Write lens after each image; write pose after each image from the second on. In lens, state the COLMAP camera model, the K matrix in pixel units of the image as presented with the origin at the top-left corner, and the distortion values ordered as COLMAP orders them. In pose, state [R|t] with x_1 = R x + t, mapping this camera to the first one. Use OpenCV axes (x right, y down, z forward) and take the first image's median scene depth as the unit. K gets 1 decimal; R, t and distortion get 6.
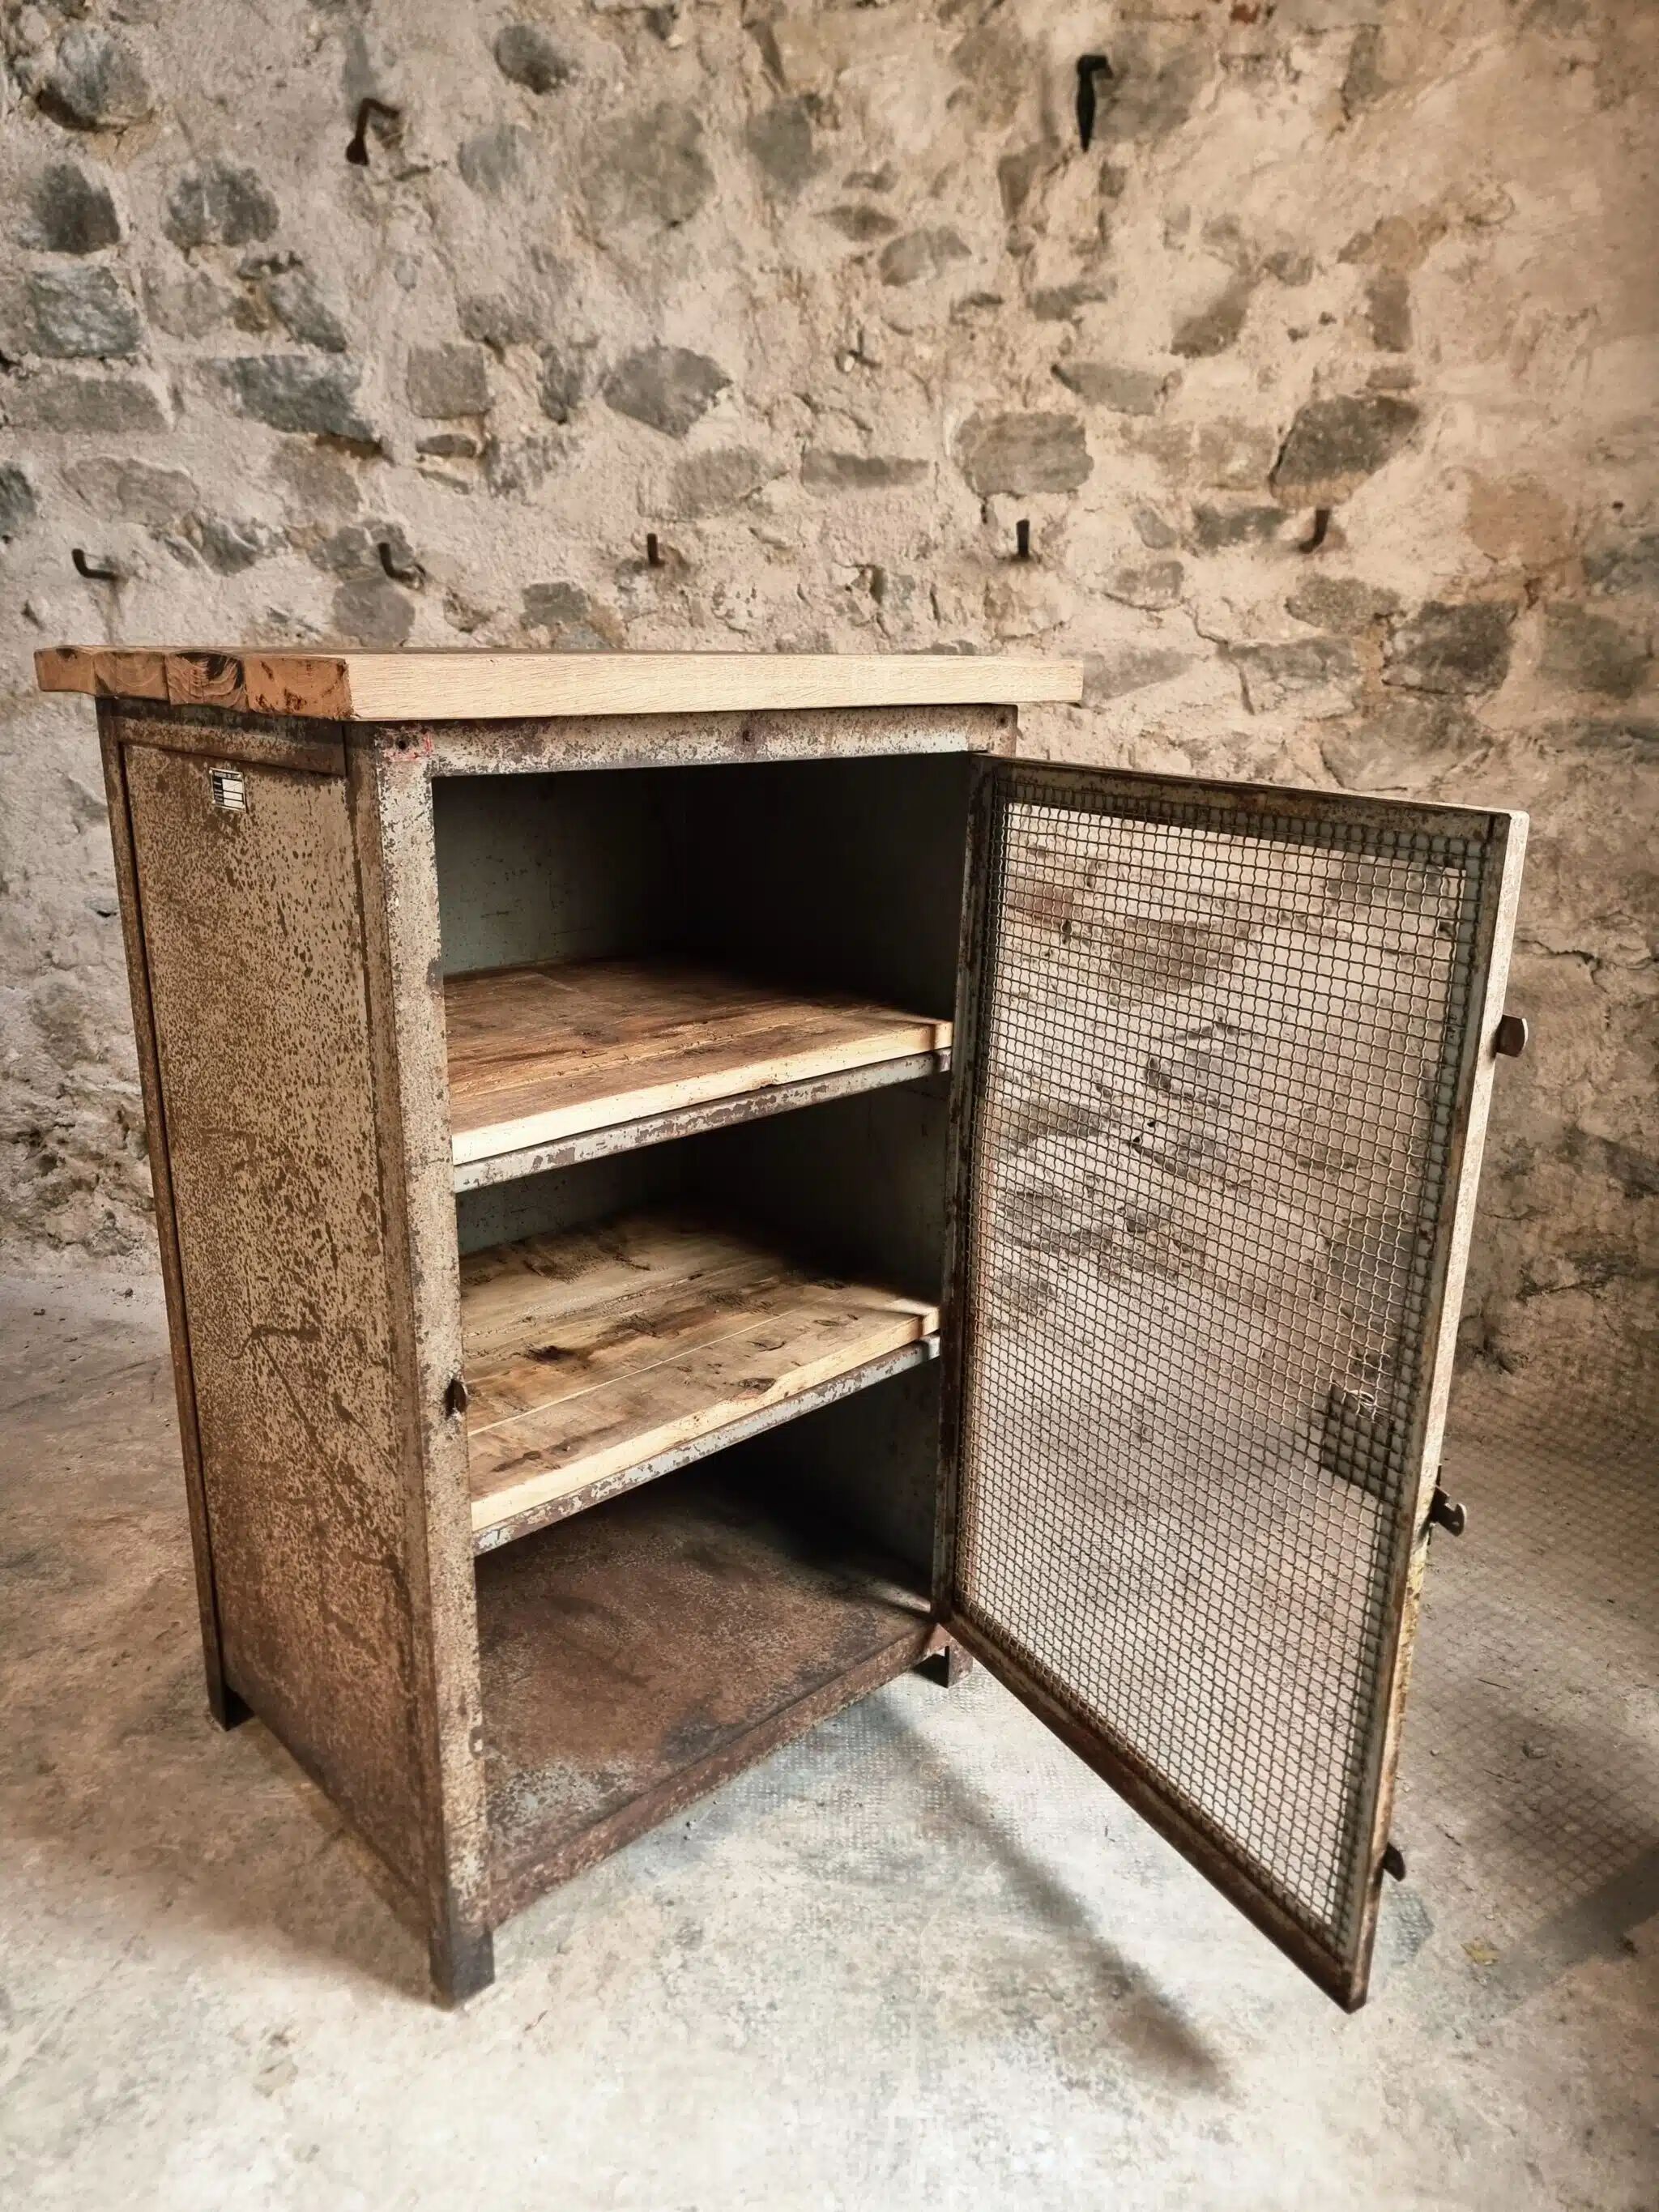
lens RADIAL K [[1539.0, 0, 814.2], [0, 1539.0, 1099.0], [0, 0, 1]] dist [0.055296, -0.042134]
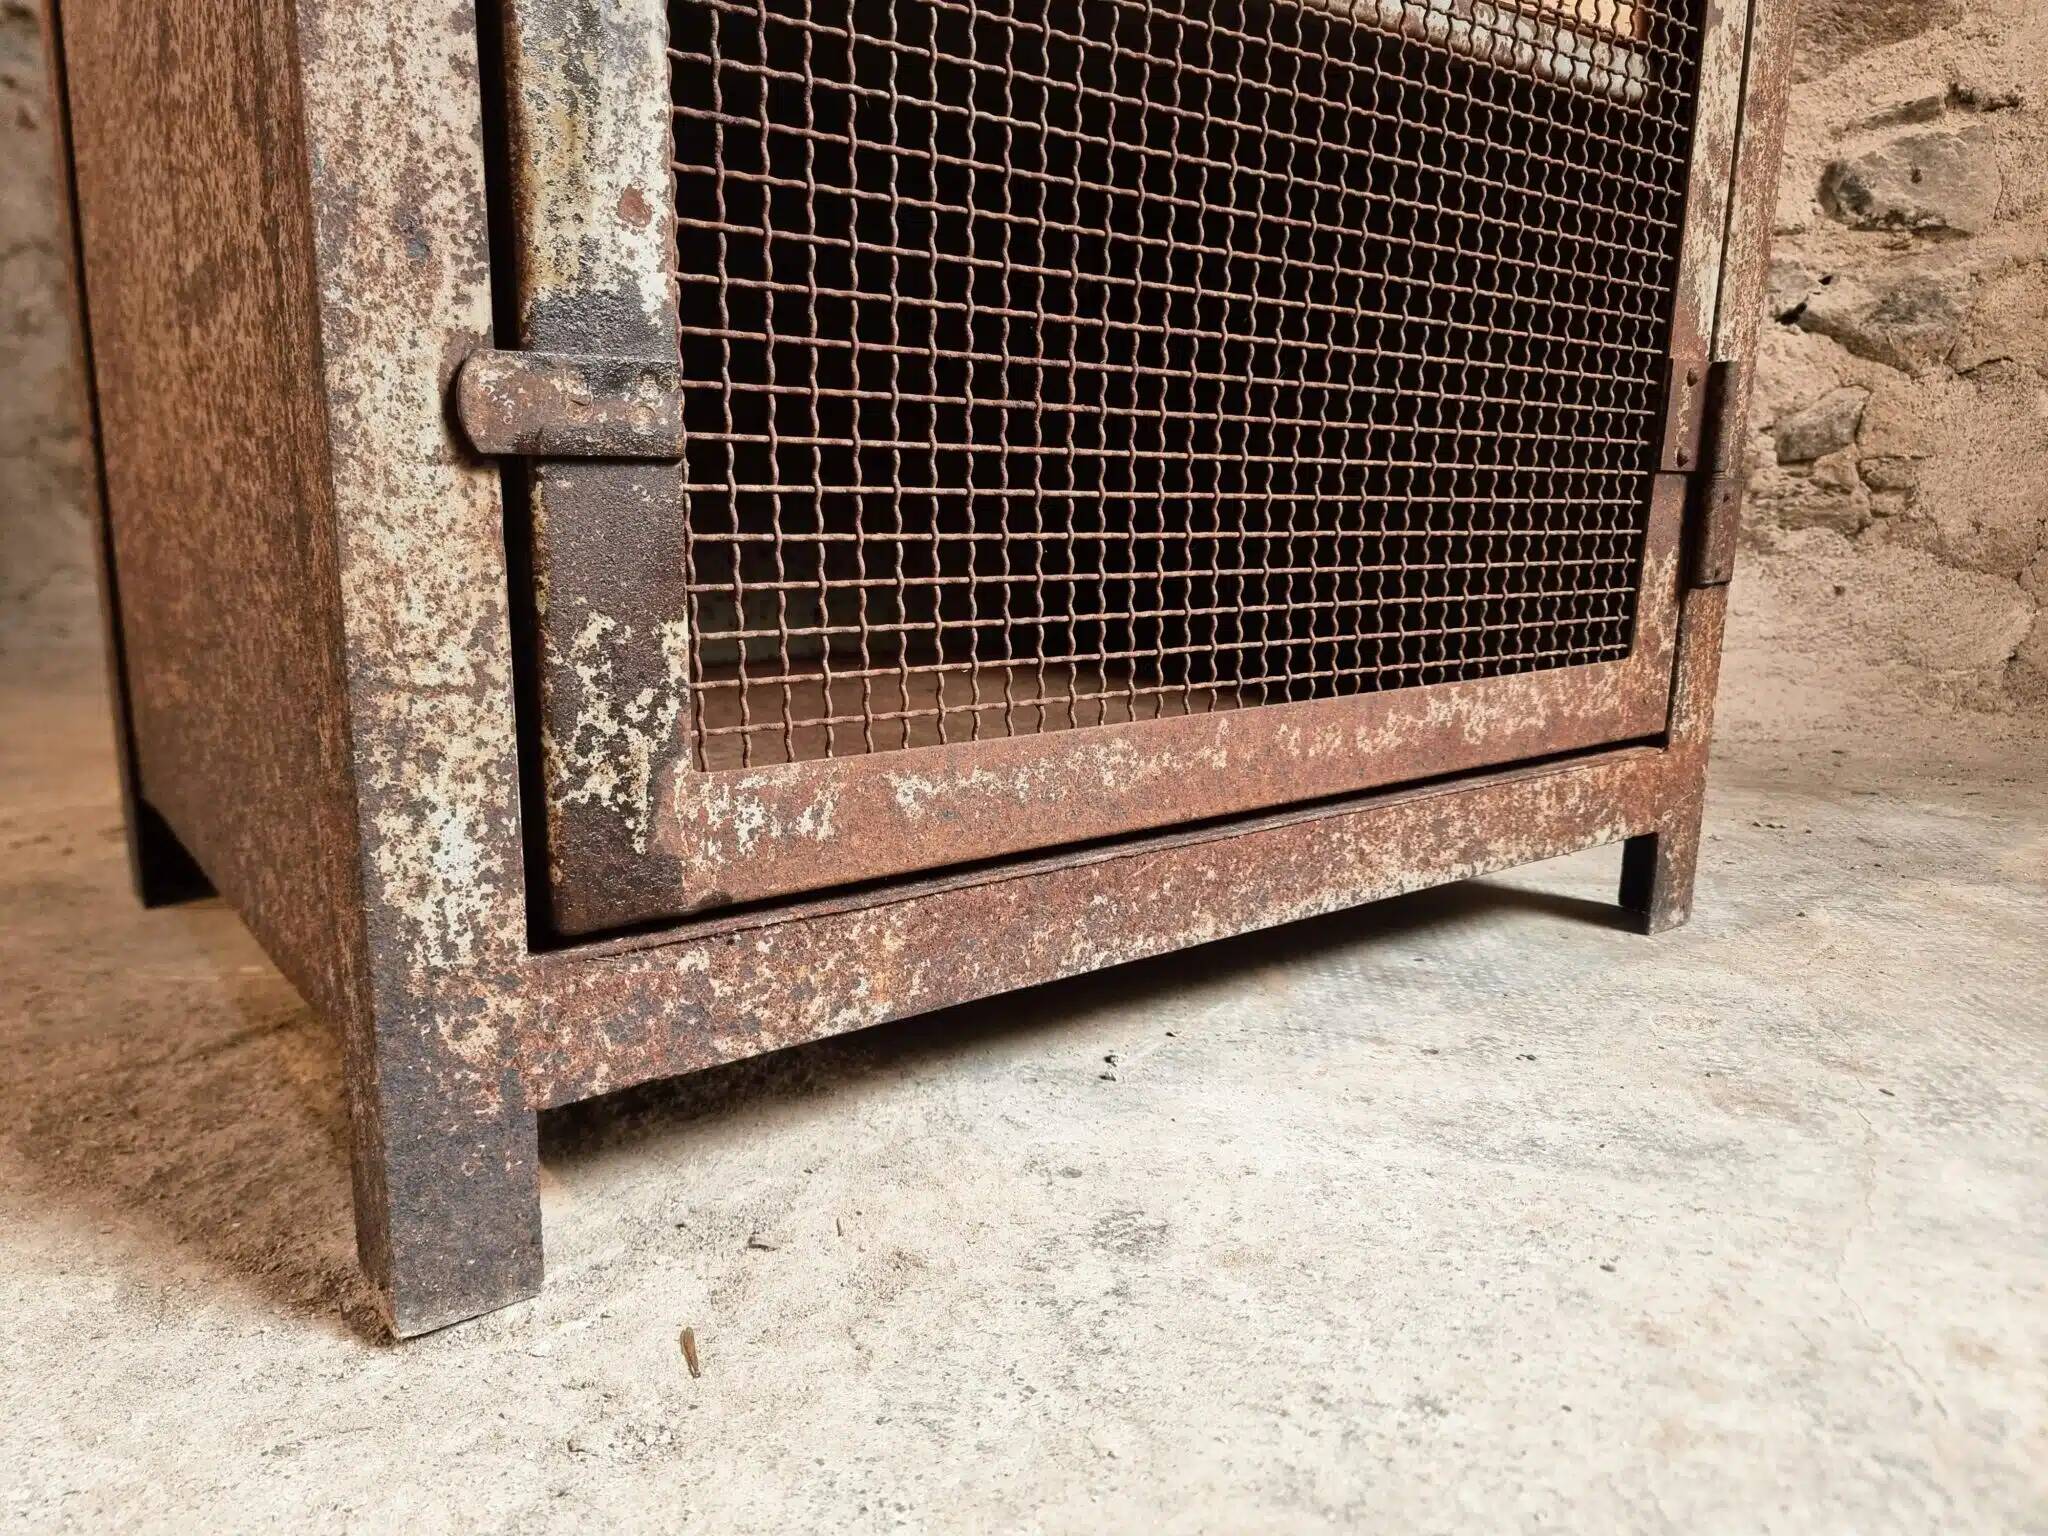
lens RADIAL K [[1452.6, 0, 1024.0], [0, 1452.6, 768.0], [0, 0, 1]] dist [0.048612, -0.044478]
pose [[0.995634, 0.025231, -0.089873, -0.050112], [-0.032892, 0.995854, -0.084814, 0.301083], [0.087360, 0.087400, 0.992335, 0.437319]]
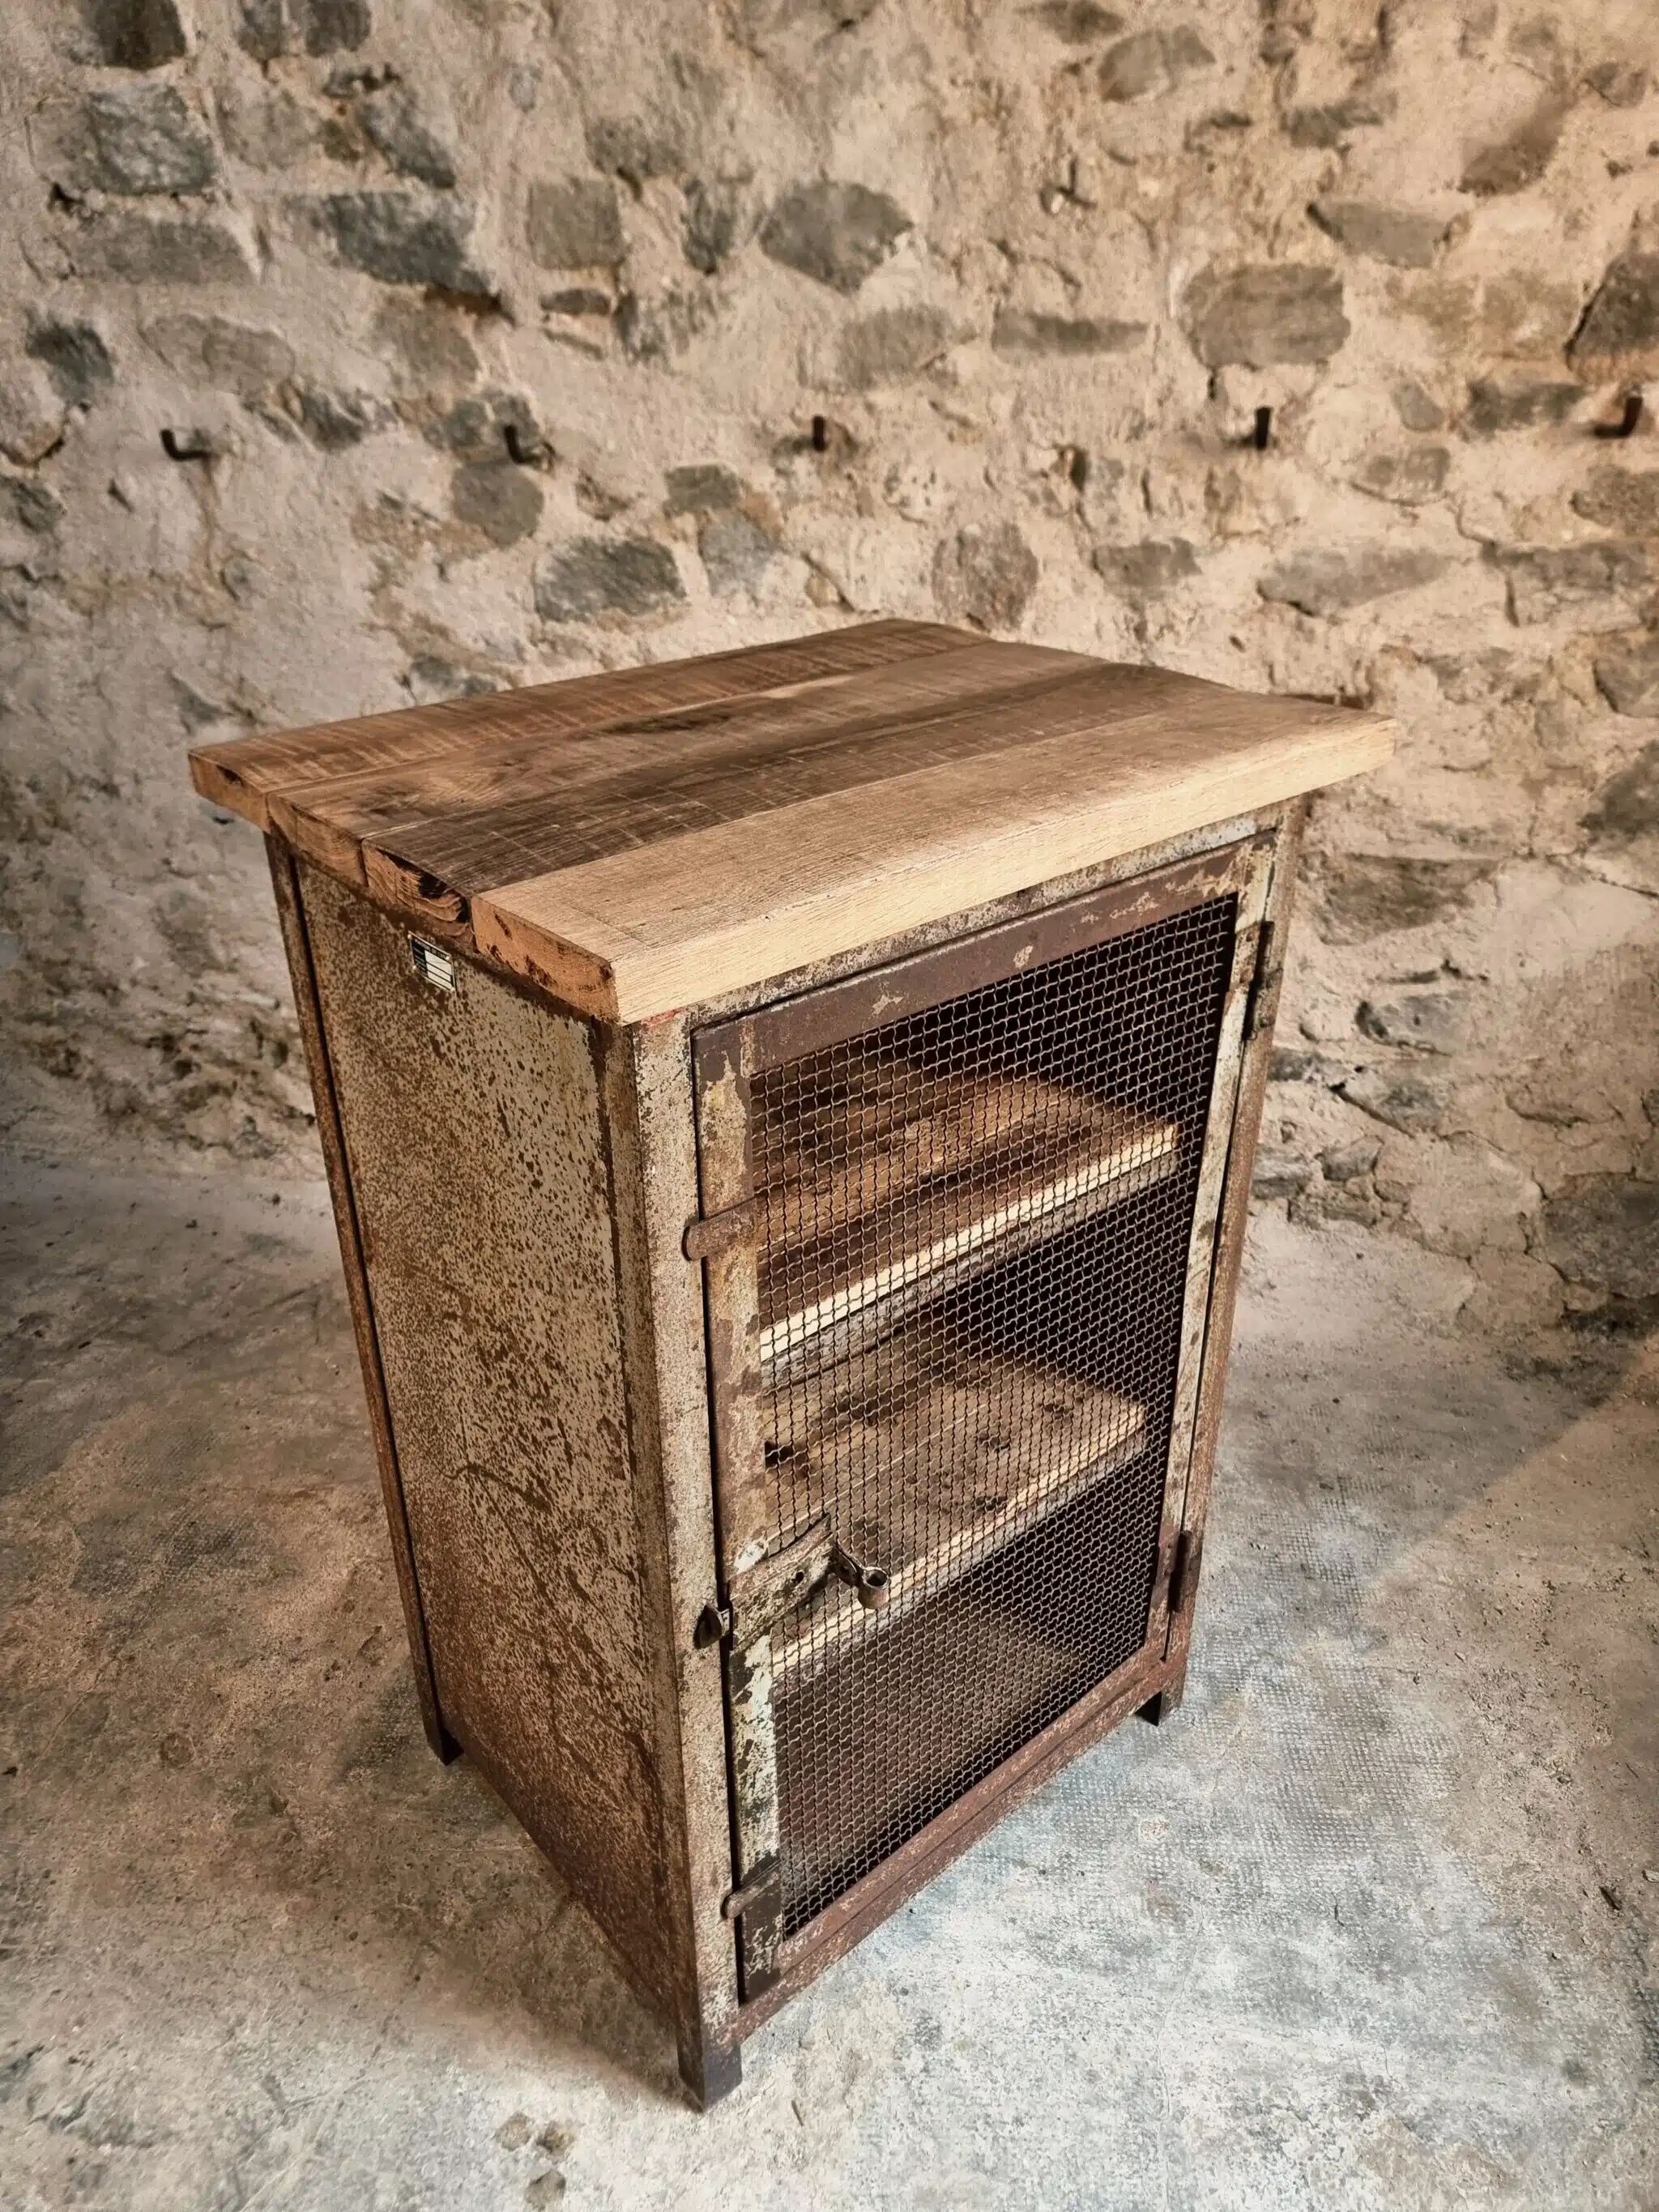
lens RADIAL K [[1548.7, 0, 813.6], [0, 1548.7, 1095.1], [0, 0, 1]] dist [0.053708, -0.051020]
pose [[0.998865, -0.000683, -0.047617, -0.068350], [0.009899, 0.981035, 0.193578, -0.167106], [0.046582, -0.193830, 0.979929, 0.076384]]
